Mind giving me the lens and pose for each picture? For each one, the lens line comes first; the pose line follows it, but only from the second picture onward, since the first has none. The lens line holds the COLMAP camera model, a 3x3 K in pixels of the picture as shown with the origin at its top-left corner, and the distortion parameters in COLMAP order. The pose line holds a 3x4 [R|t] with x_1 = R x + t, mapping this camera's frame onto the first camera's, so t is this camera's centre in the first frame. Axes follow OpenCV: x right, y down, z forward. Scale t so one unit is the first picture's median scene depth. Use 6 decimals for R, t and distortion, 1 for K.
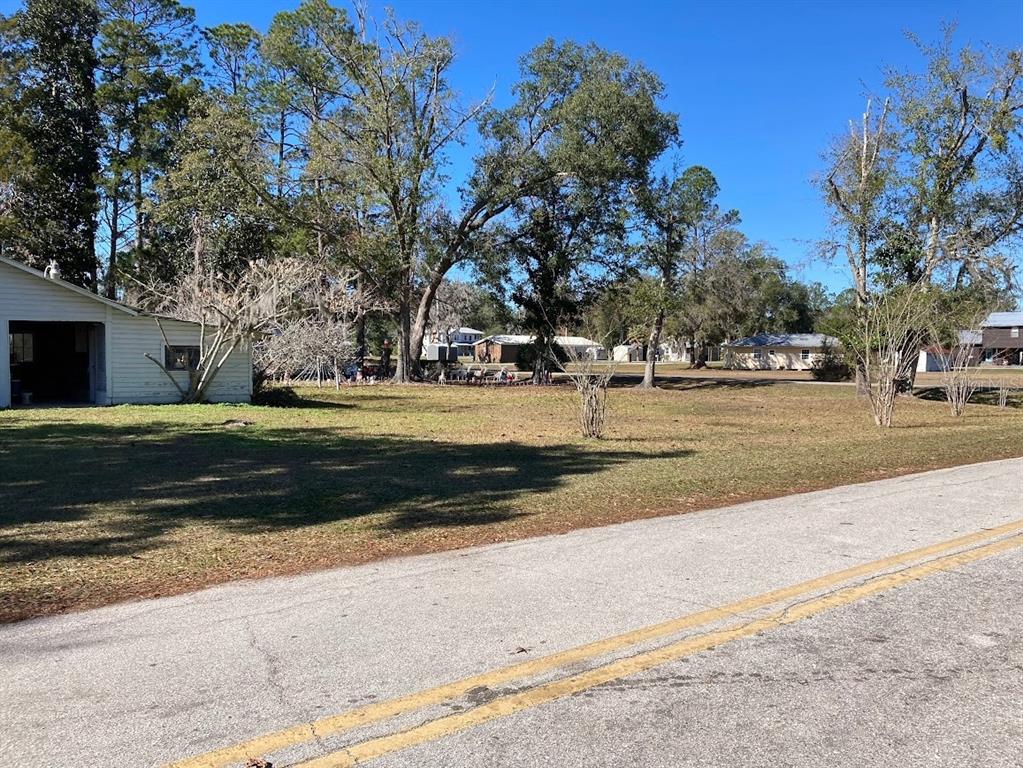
lens RADIAL K [[843.0, 0, 512.0], [0, 843.0, 385.4], [0, 0, 1]] dist [0.010532, 0.009606]
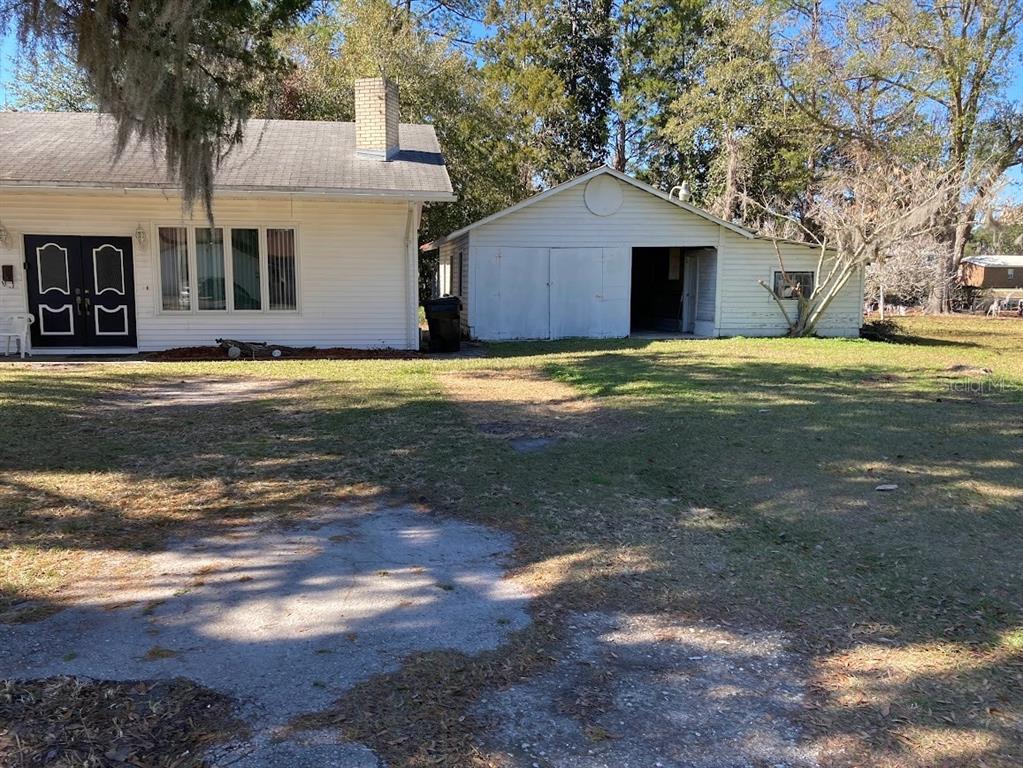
lens RADIAL K [[843.0, 0, 510.5], [0, 843.0, 381.6], [0, 0, 1]] dist [0.010532, 0.009606]
pose [[0.887368, 0.051585, -0.458168, -0.240063], [-0.013268, 0.996167, 0.086461, -0.004700], [0.460872, -0.070644, 0.884651, 0.073085]]
